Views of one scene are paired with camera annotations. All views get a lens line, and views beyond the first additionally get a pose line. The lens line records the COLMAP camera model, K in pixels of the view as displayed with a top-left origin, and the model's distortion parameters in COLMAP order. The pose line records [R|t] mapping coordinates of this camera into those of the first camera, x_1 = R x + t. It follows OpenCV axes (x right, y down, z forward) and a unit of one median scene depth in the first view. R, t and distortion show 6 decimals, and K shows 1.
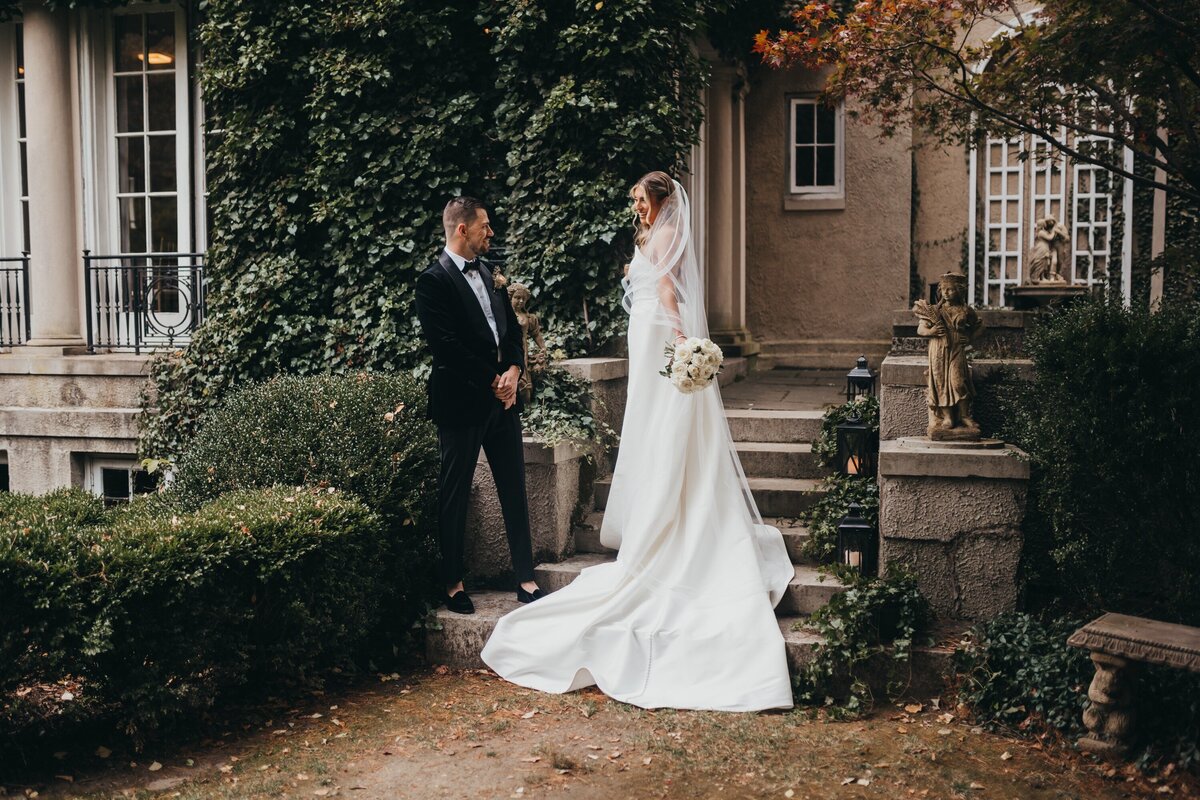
lens RADIAL K [[1156.2, 0, 603.0], [0, 1156.2, 392.0], [0, 0, 1]] dist [-0.065863, 0.102883]
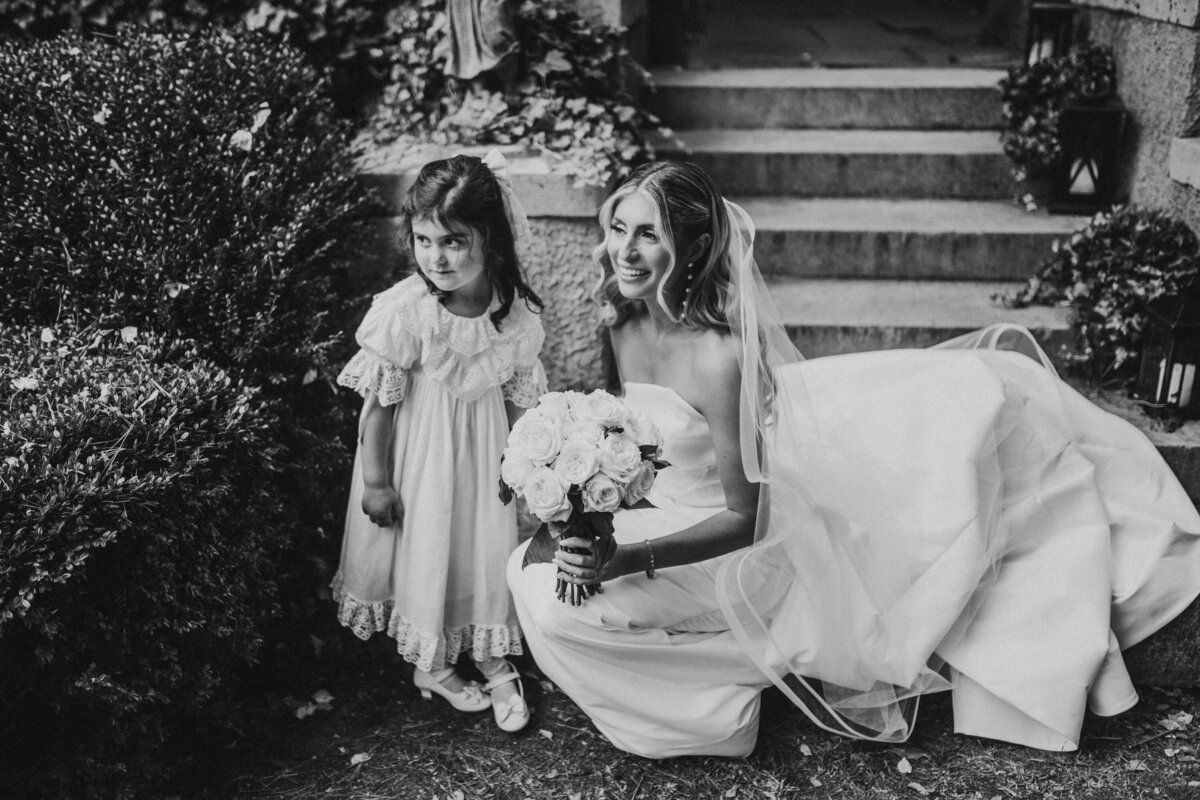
lens RADIAL K [[1188.6, 0, 598.2], [0, 1188.6, 398.8], [0, 0, 1]] dist [-0.061691, 0.086999]
pose [[0.986167, -0.072823, 0.148901, -0.098345], [0.022874, 0.949515, 0.312888, -0.017162], [-0.164170, -0.305153, 0.938046, 0.414837]]
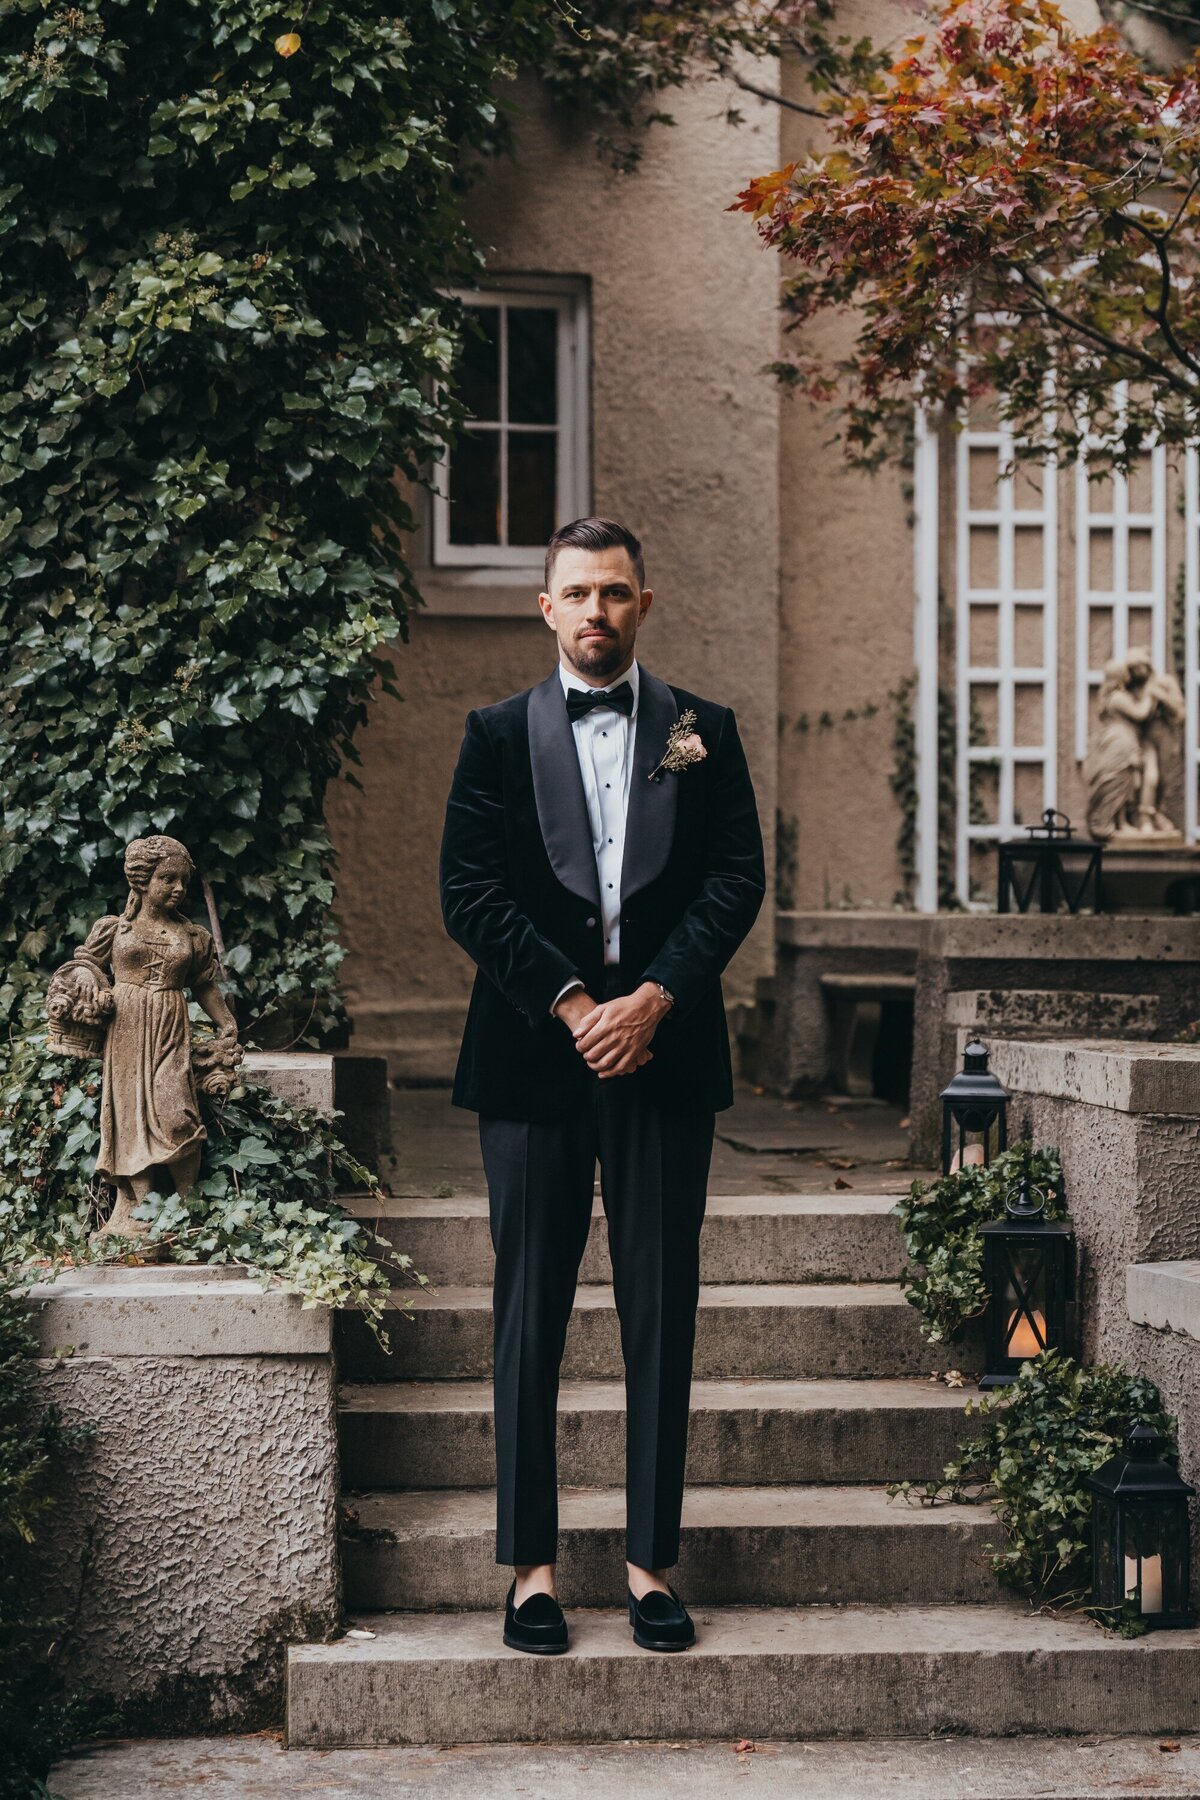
lens RADIAL K [[3788.5, 0, 648.2], [0, 3788.5, 902.8], [0, 0, 1]] dist [0.075725, -0.150707]
pose [[0.937507, 0.005423, 0.347924, -0.286291], [0.019250, 0.997539, -0.067416, 0.004303], [-0.347434, 0.069901, 0.935096, -0.096006]]
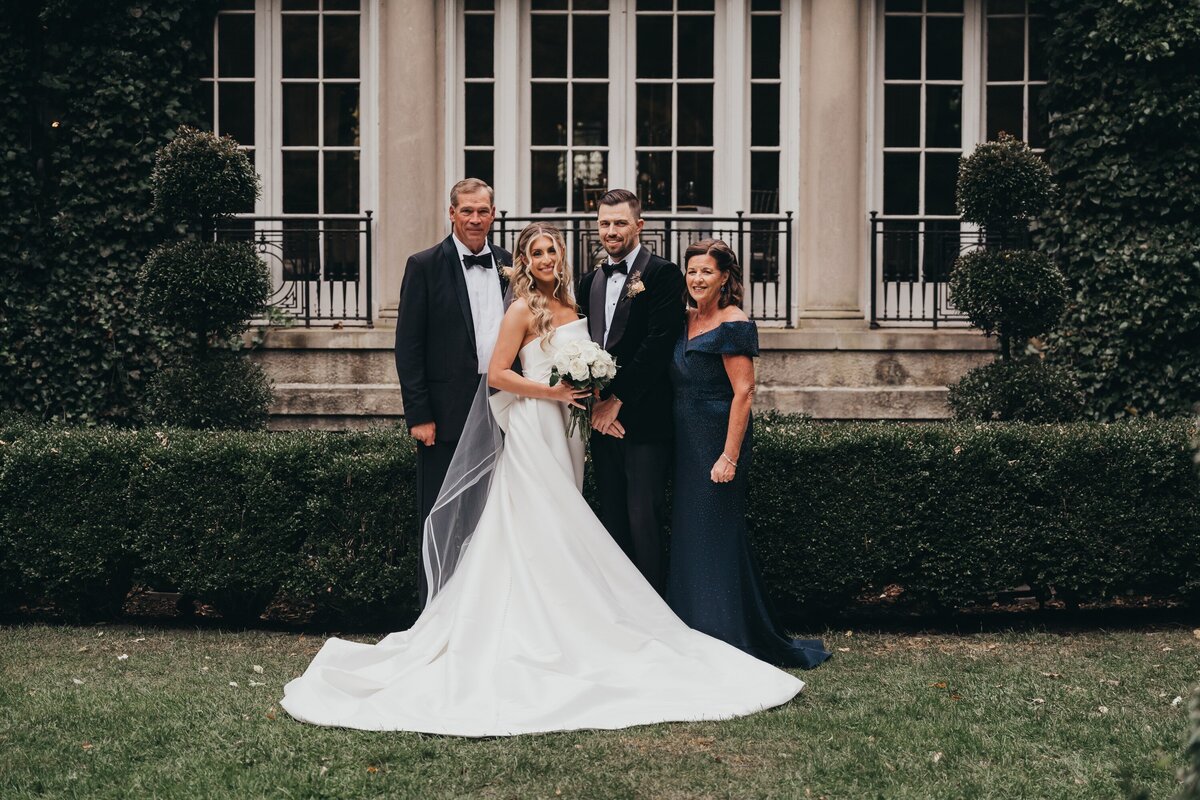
lens RADIAL K [[2503.7, 0, 597.7], [0, 2503.7, 377.6], [0, 0, 1]] dist [0.018779, 0.051744]
pose [[0.966430, -0.001537, 0.256925, -1.360672], [0.011197, 0.999284, -0.036138, 0.085818], [-0.256685, 0.037802, 0.965755, -0.968324]]
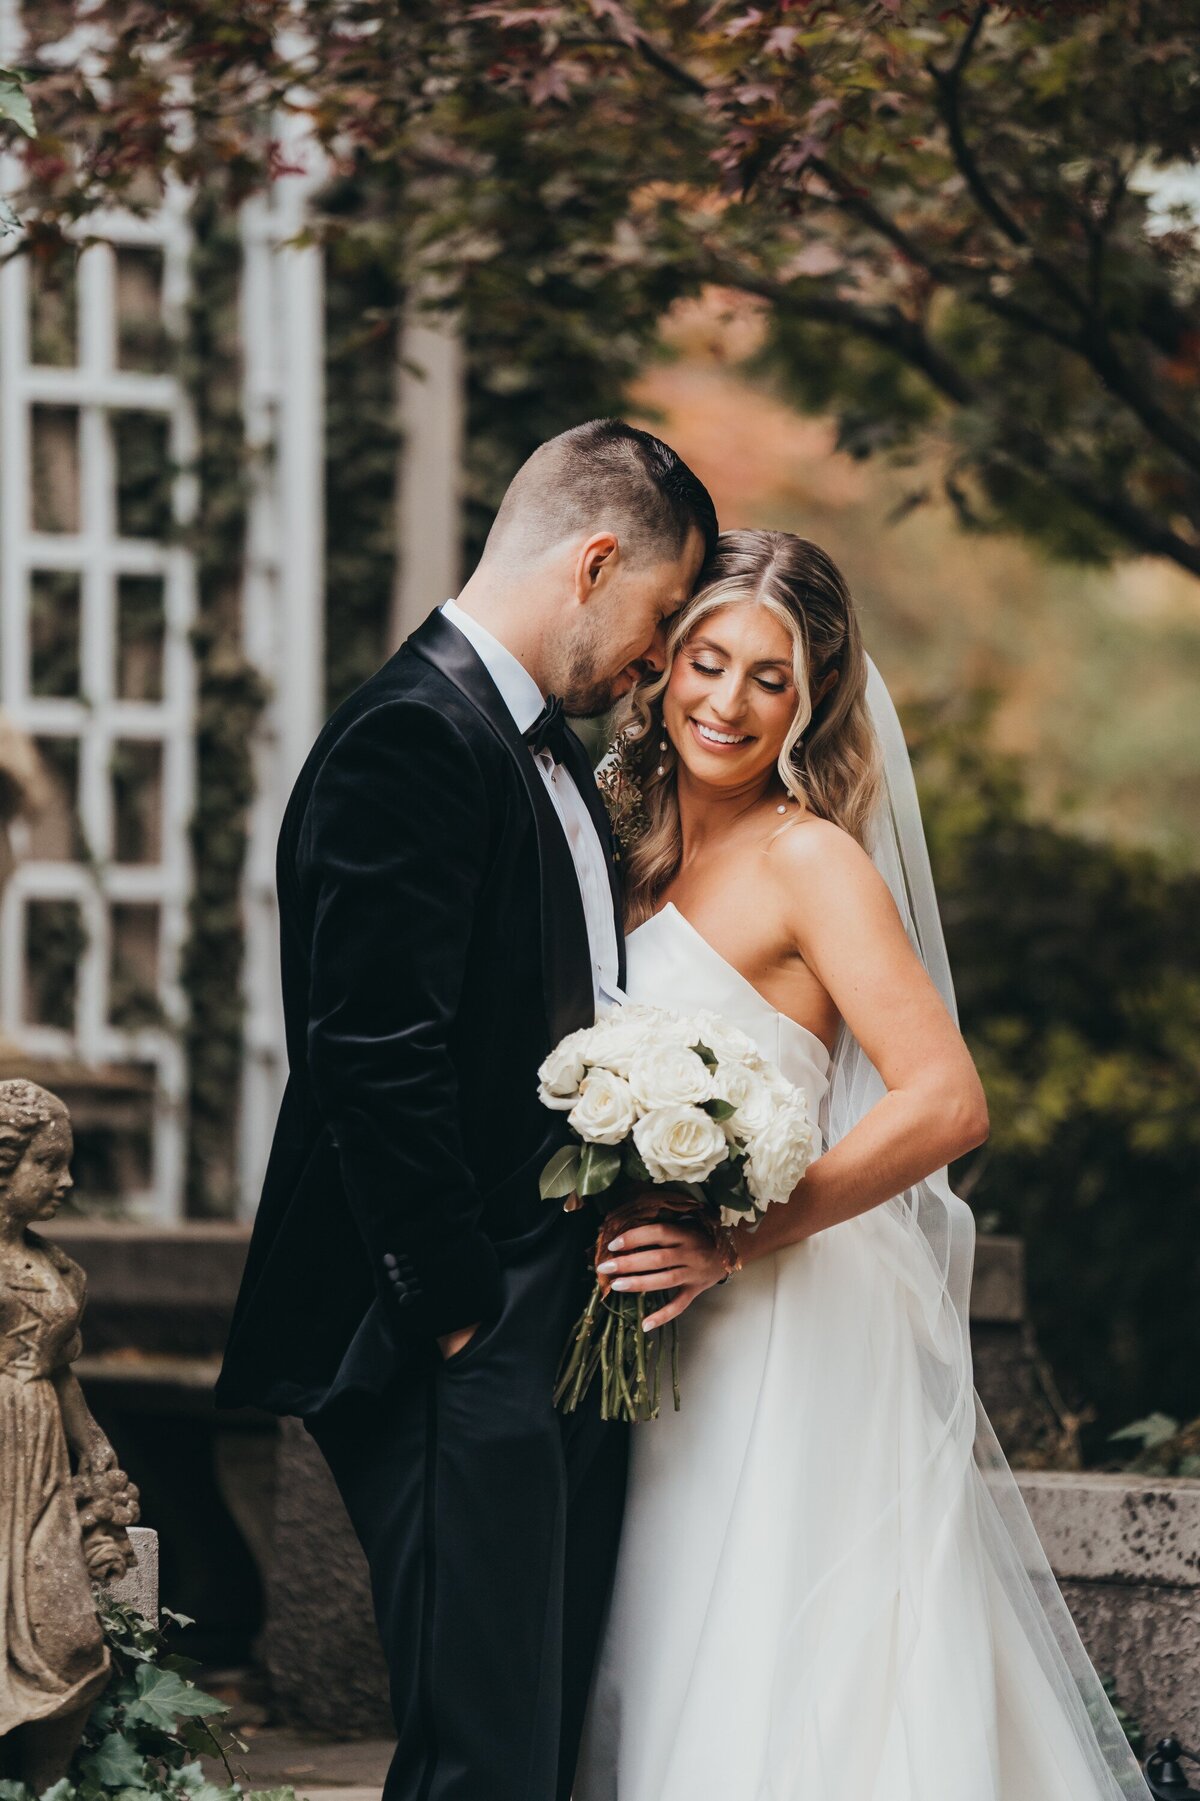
lens RADIAL K [[9226.9, 0, 598.6], [0, 9226.9, 942.7], [0, 0, 1]] dist [1.995134, -0.422230]
pose [[0.705119, 0.028670, 0.708509, -0.891057], [0.037985, 0.996220, -0.078116, 0.000607], [-0.708071, 0.081994, 0.701365, -0.068083]]
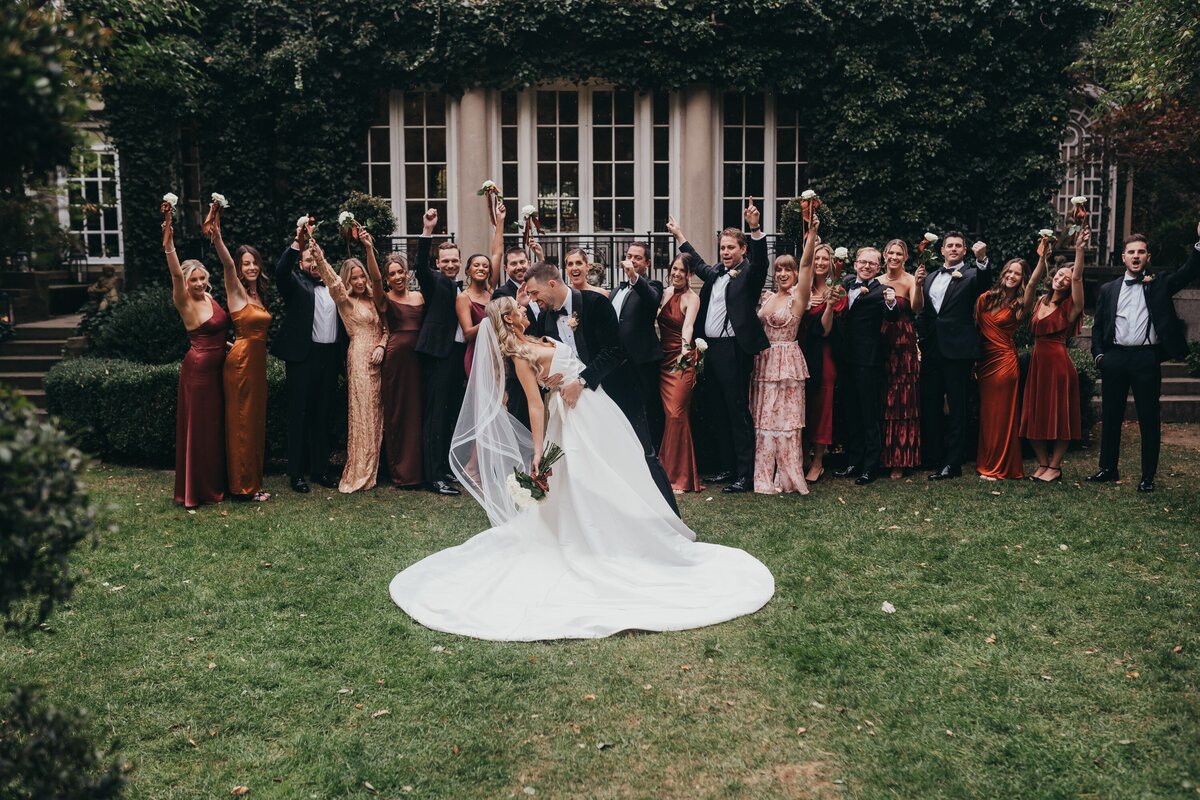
lens RADIAL K [[1156.3, 0, 592.4], [0, 1156.3, 393.0], [0, 0, 1]] dist [-0.065079, 0.100327]
pose [[0.955031, -0.035938, 0.294320, -1.339496], [0.022920, 0.998605, 0.047561, 0.034777], [-0.295619, -0.038677, 0.954523, -0.688973]]
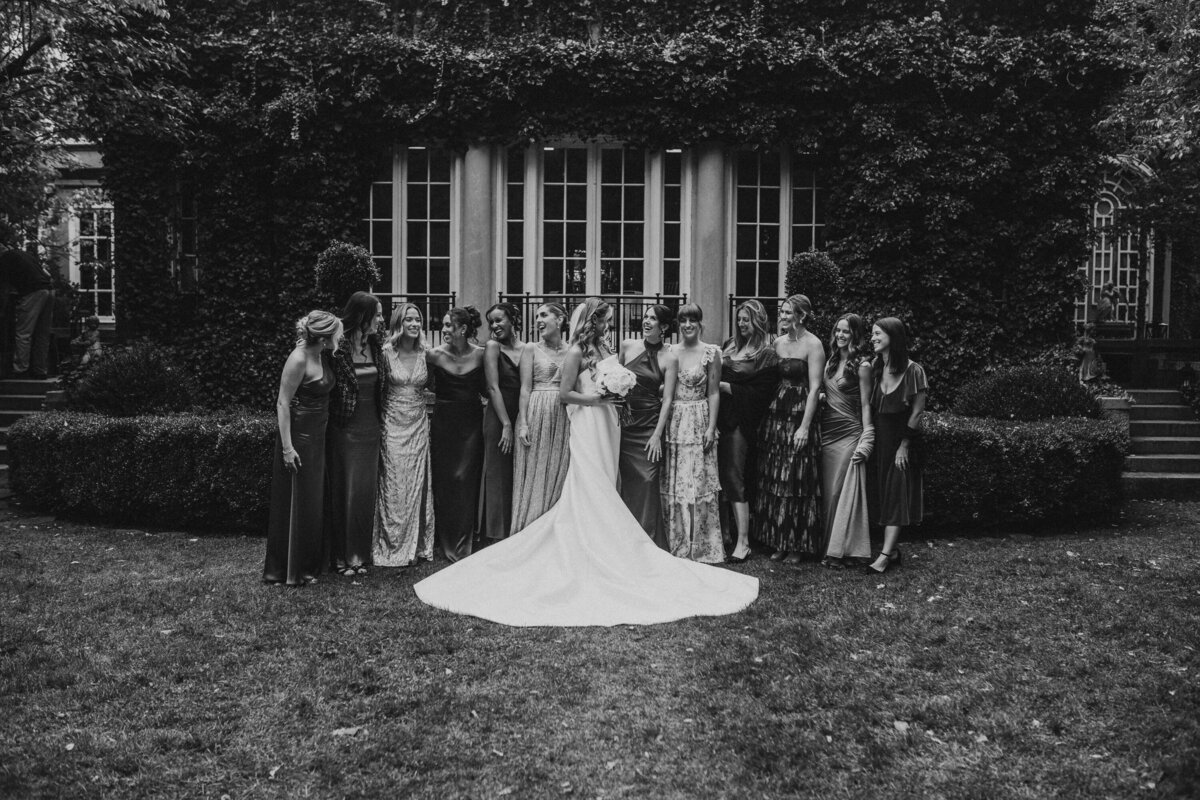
lens RADIAL K [[1156.2, 0, 603.0], [0, 1156.2, 392.0], [0, 0, 1]] dist [-0.065863, 0.102883]
pose [[0.963109, 0.000369, 0.269111, -1.251823], [0.005558, 0.999758, -0.021262, 0.056816], [-0.269054, 0.021974, 0.962874, -0.619545]]
